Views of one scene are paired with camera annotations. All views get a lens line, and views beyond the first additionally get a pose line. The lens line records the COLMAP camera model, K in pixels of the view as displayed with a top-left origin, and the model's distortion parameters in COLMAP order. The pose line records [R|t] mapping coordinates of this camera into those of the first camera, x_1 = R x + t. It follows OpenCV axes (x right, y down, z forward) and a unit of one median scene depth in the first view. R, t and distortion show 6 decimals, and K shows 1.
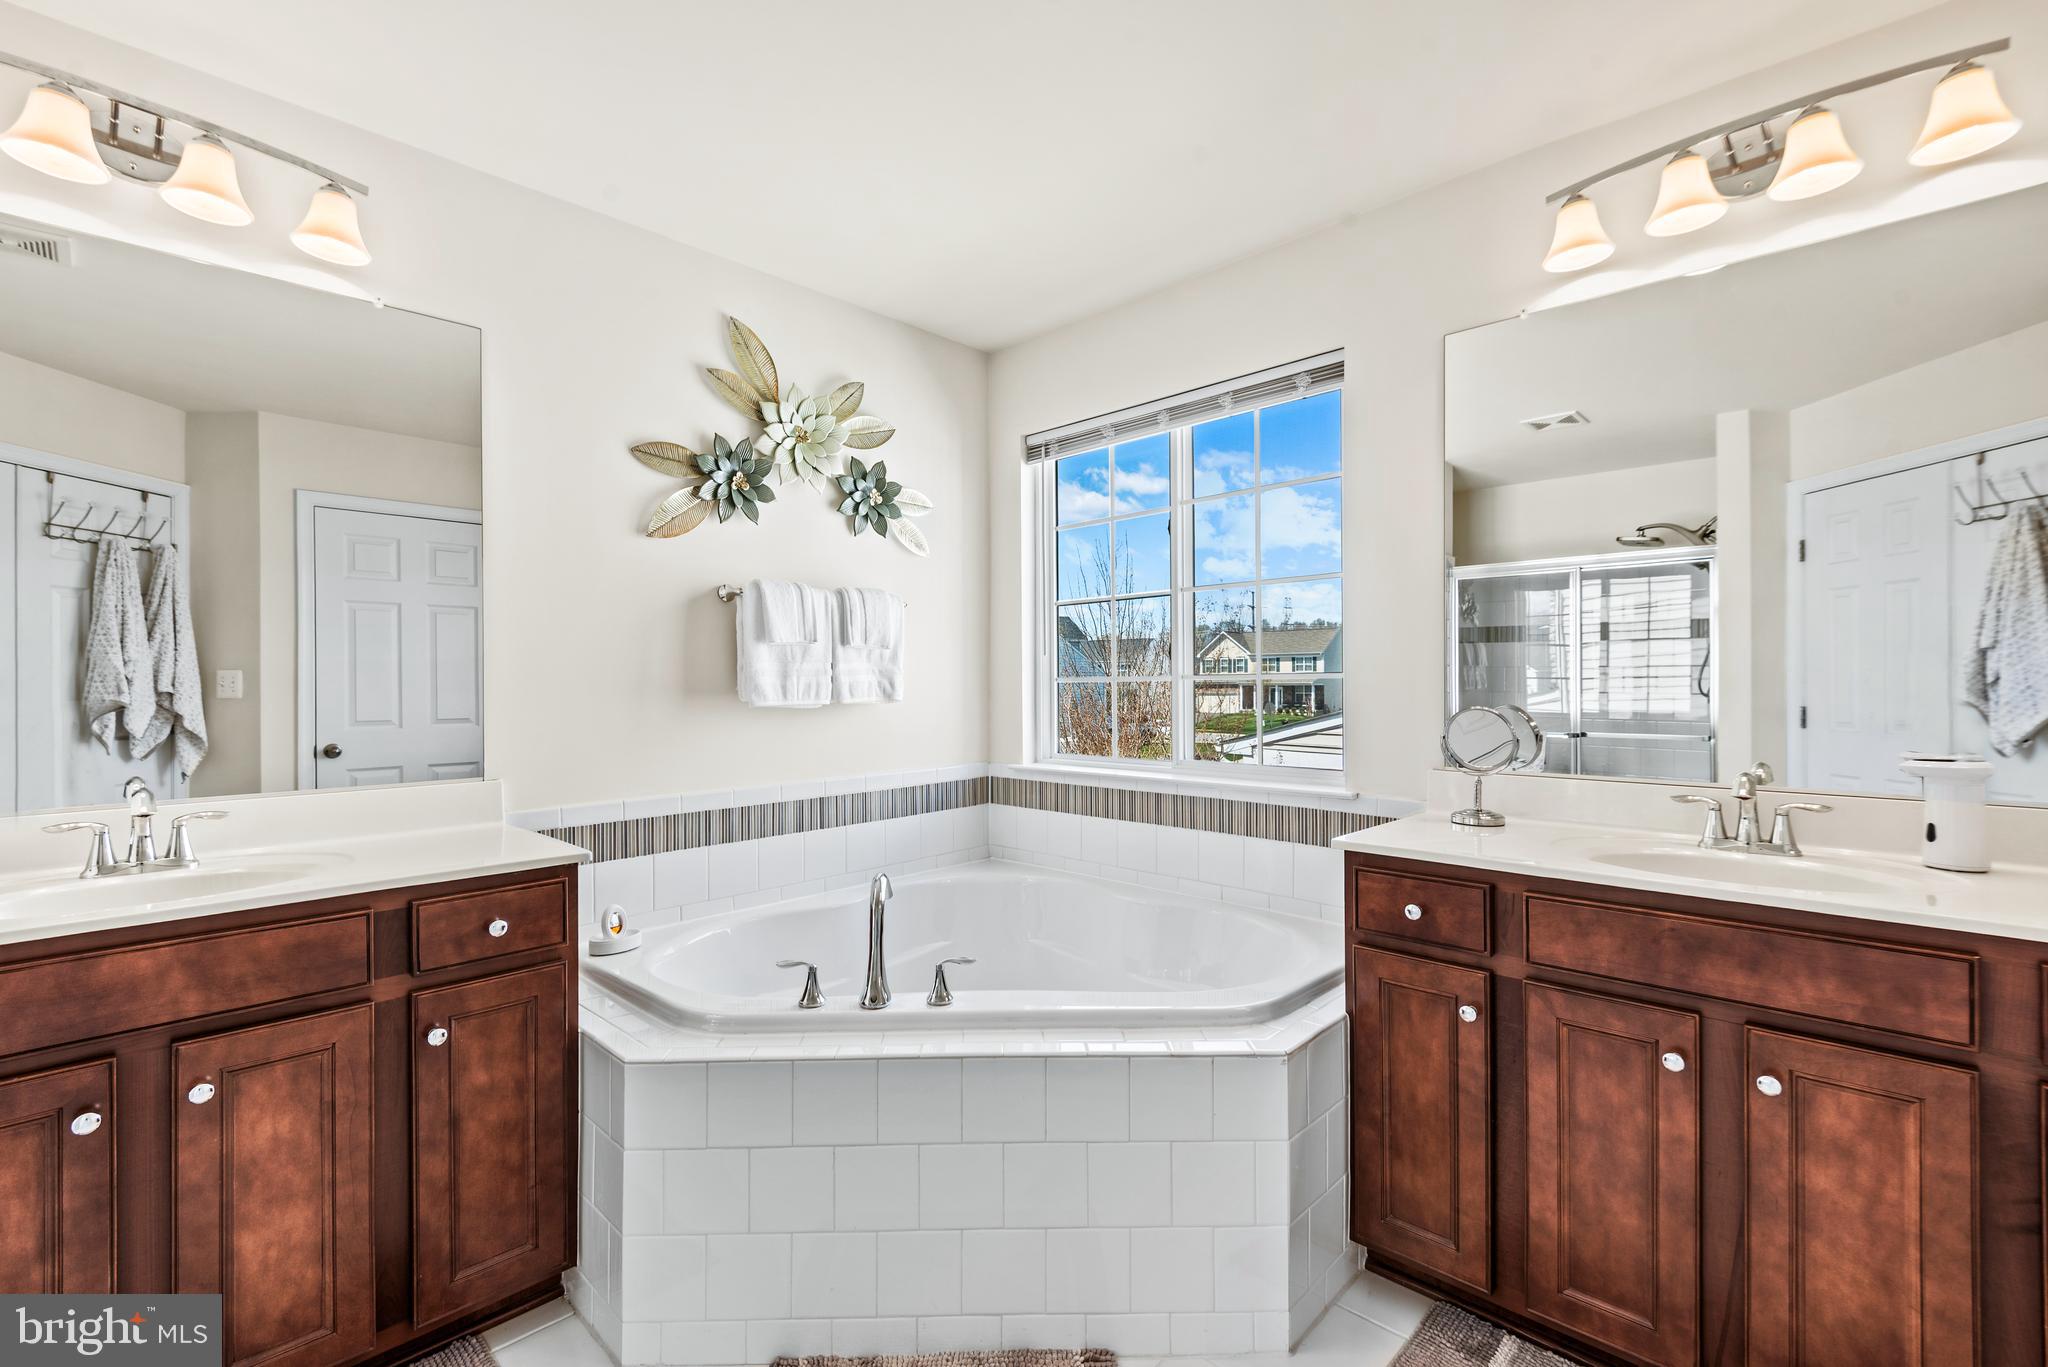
lens RADIAL K [[898.9, 0, 1020.6], [0, 898.9, 662.8], [0, 0, 1]] dist [0.000601, -0.001091]
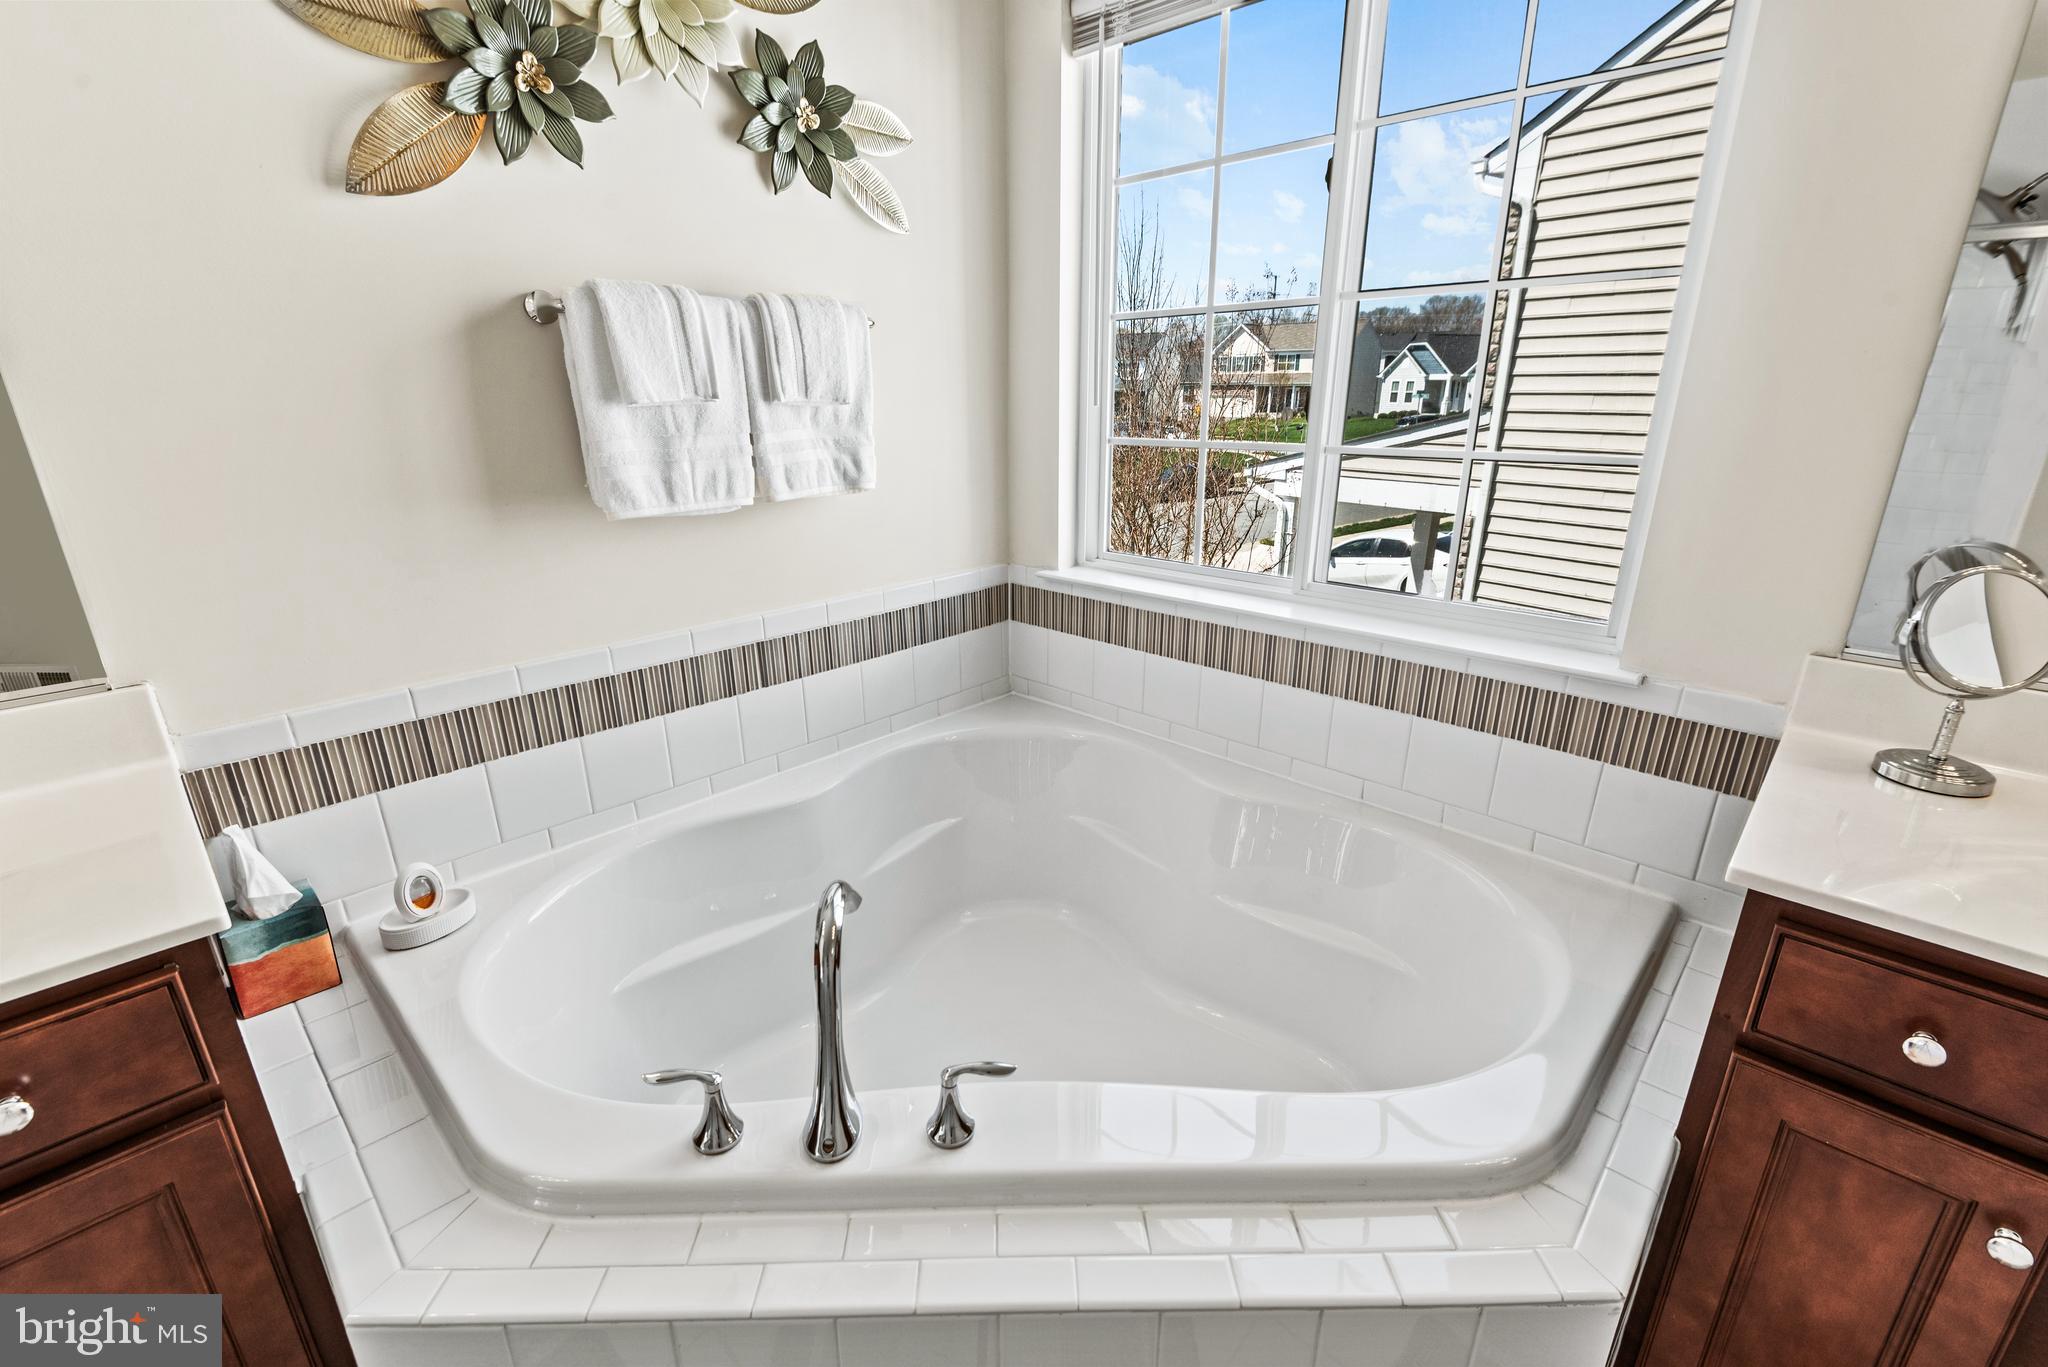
lens RADIAL K [[898.9, 0, 1018.4], [0, 898.9, 685.7], [0, 0, 1]] dist [0.000601, -0.001091]
pose [[0.999996, -0.000133, -0.002911, -0.031059], [0.001118, 0.940033, 0.341082, -0.045463], [0.002691, -0.341084, 0.940029, 0.383261]]
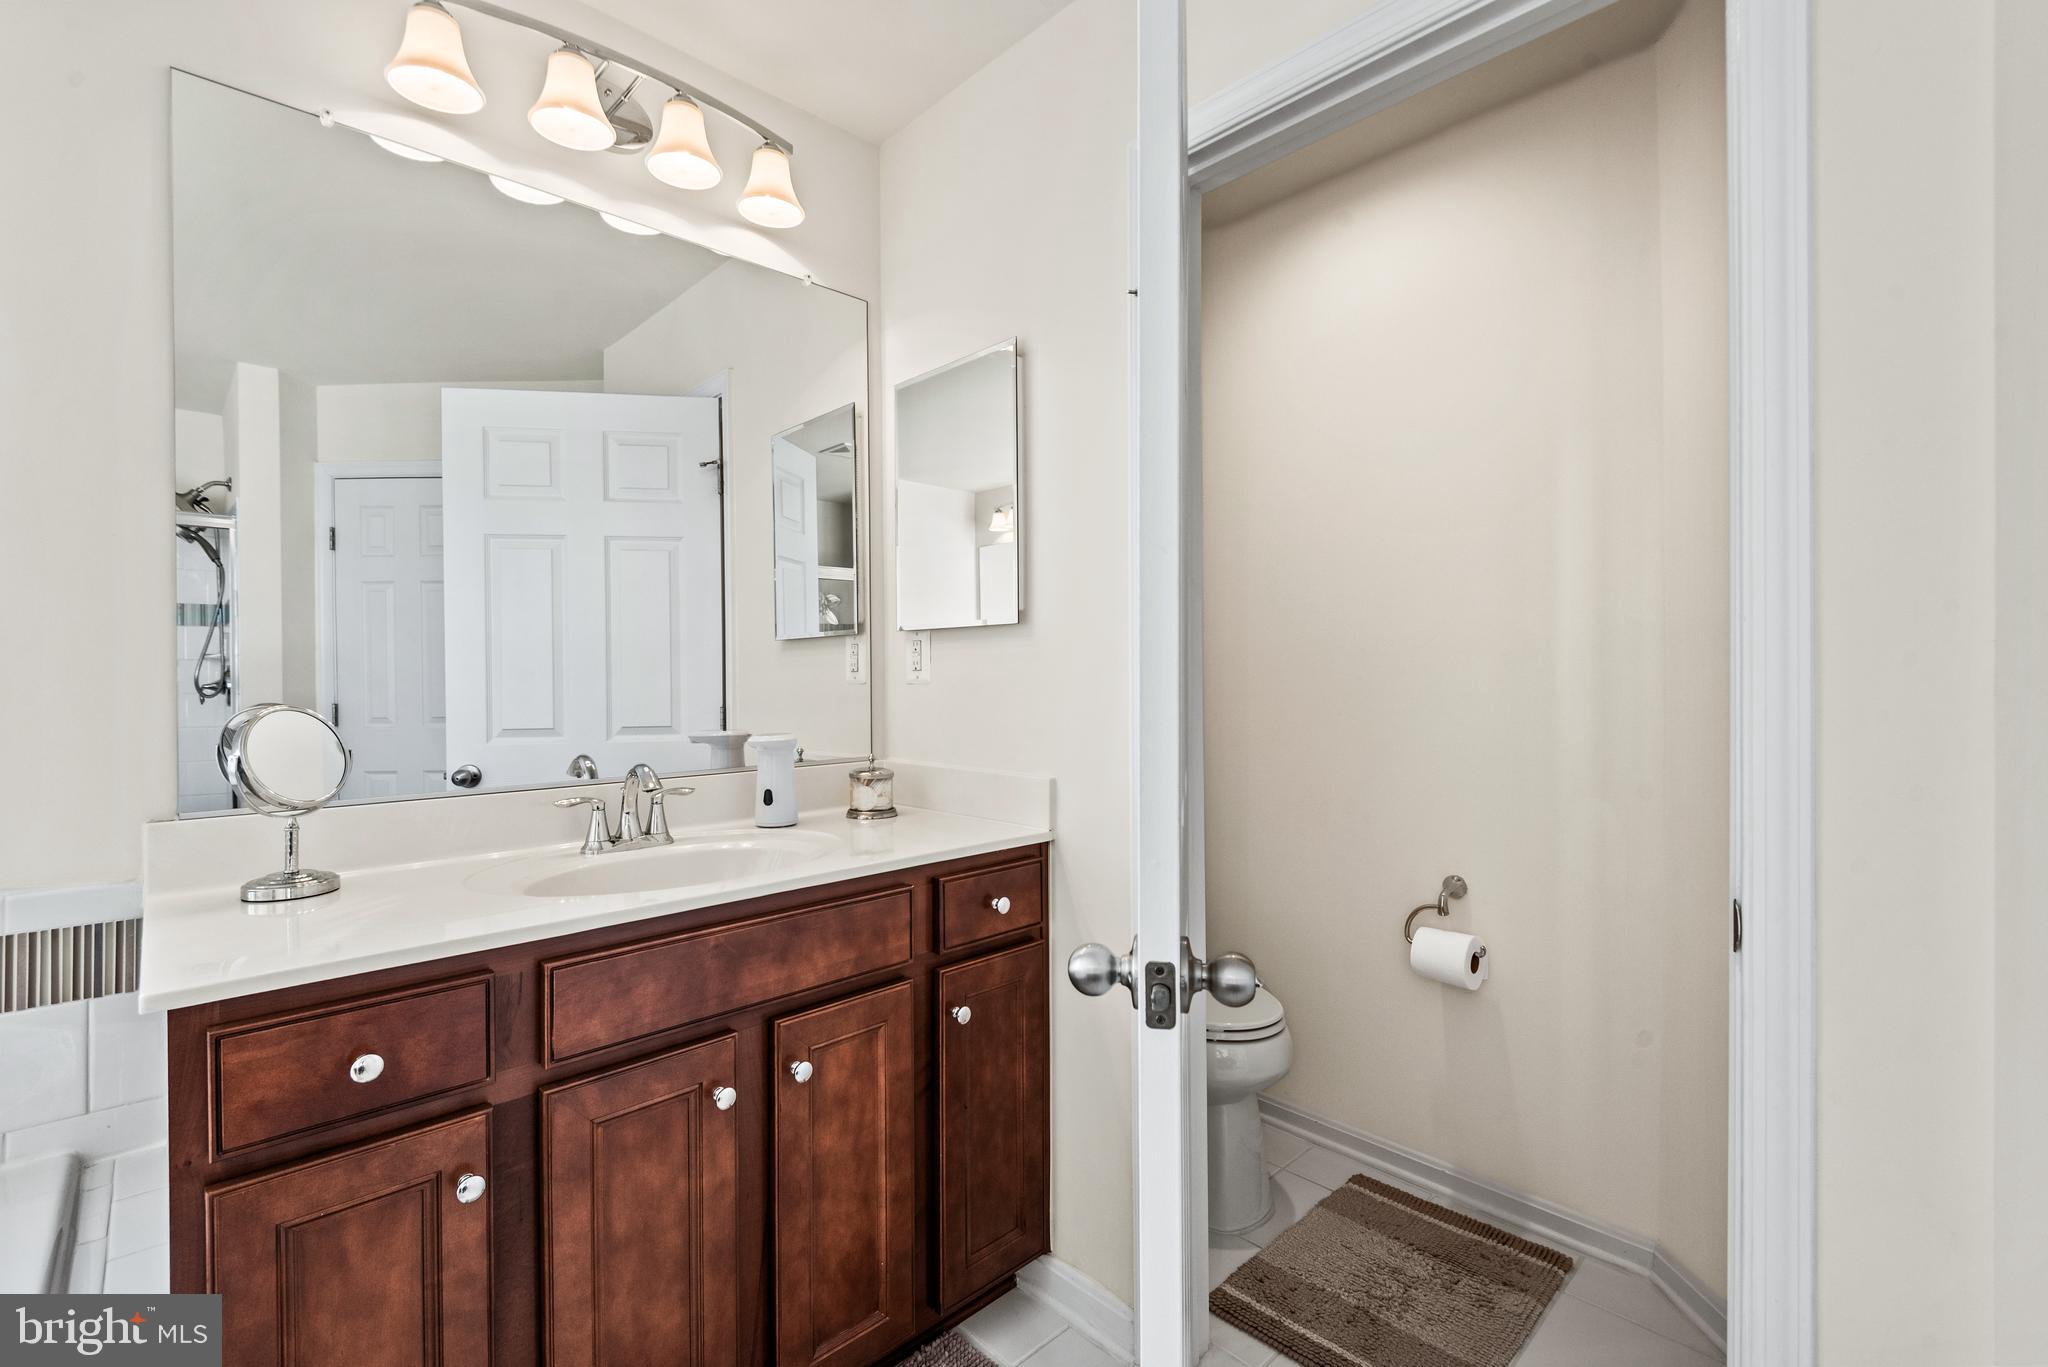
lens RADIAL K [[898.9, 0, 1036.9], [0, 898.9, 671.7], [0, 0, 1]] dist [0.000601, -0.001091]
pose [[0.033147, 0.005547, 0.999435, -0.070058], [-0.010360, 0.999933, -0.005206, 0.017962], [-0.999397, -0.010182, 0.033203, 0.354572]]
